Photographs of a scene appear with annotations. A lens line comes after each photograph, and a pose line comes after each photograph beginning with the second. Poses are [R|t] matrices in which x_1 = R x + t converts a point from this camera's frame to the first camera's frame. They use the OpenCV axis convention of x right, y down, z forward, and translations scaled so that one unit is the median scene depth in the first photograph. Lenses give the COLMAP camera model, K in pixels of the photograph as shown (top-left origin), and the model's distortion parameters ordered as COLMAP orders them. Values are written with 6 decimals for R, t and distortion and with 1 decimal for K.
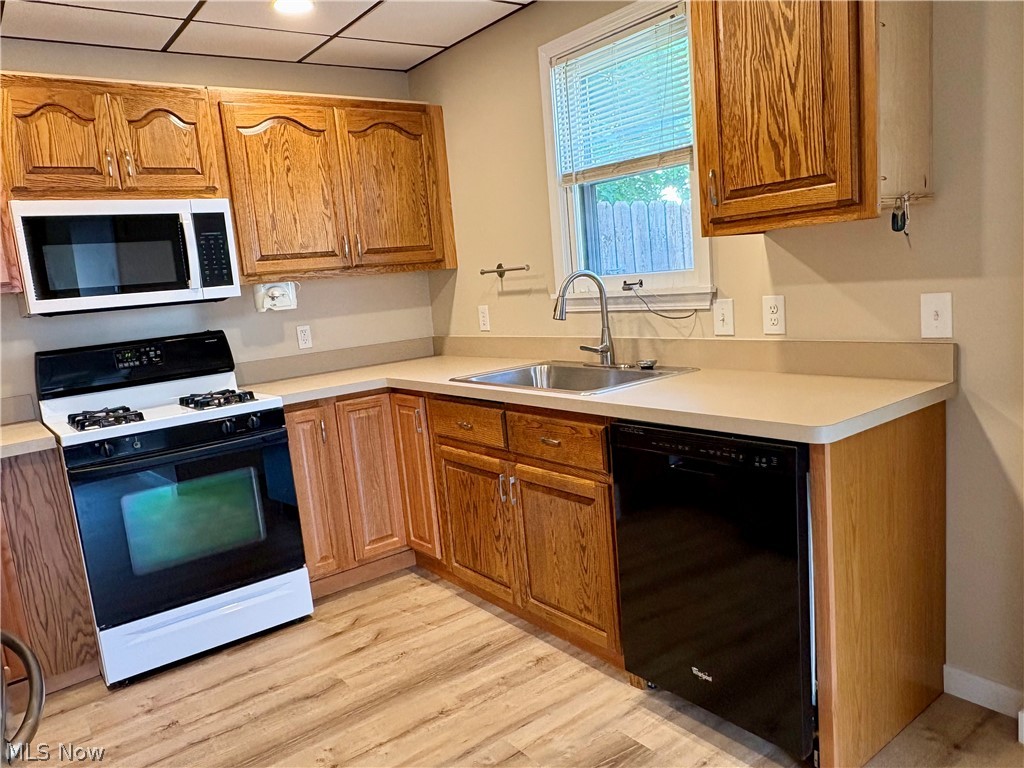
lens RADIAL K [[746.6, 0, 509.5], [0, 746.6, 389.8], [0, 0, 1]] dist [0.000037, -0.002861]
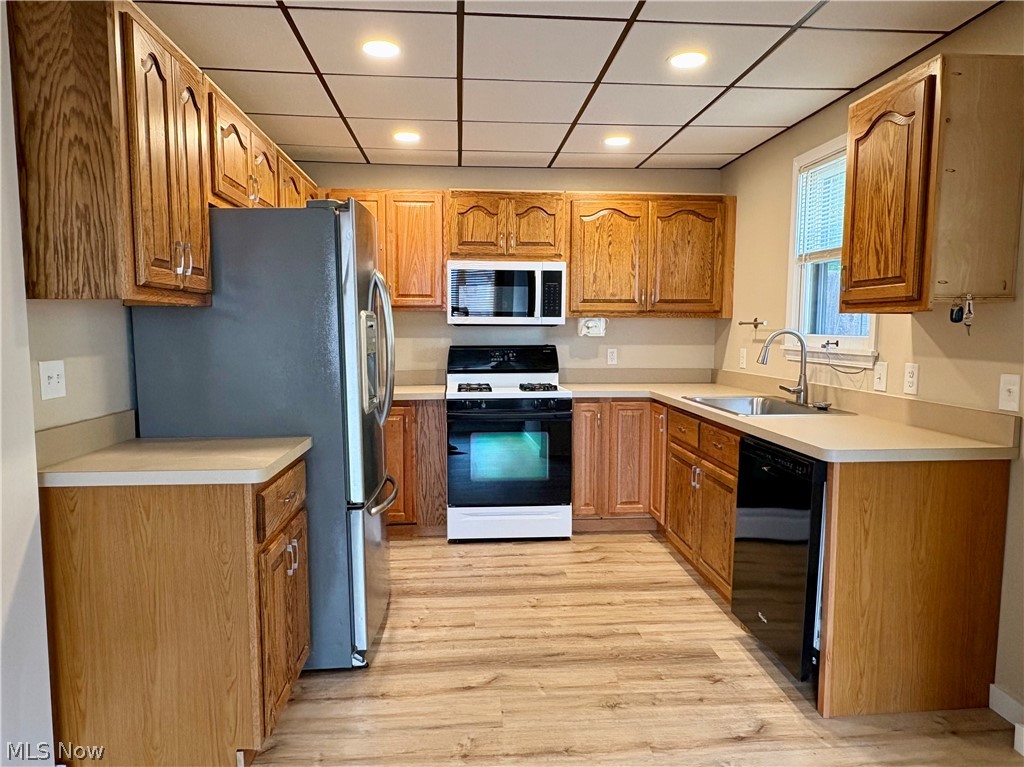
lens RADIAL K [[659.0, 0, 512.0], [0, 659.0, 384.1], [0, 0, 1]] dist [-0.001993, 0.000315]
pose [[0.846181, 0.138095, -0.514692, 0.295350], [-0.158297, 0.987381, 0.004671, 0.007975], [0.508842, 0.077521, 0.857362, -0.238451]]
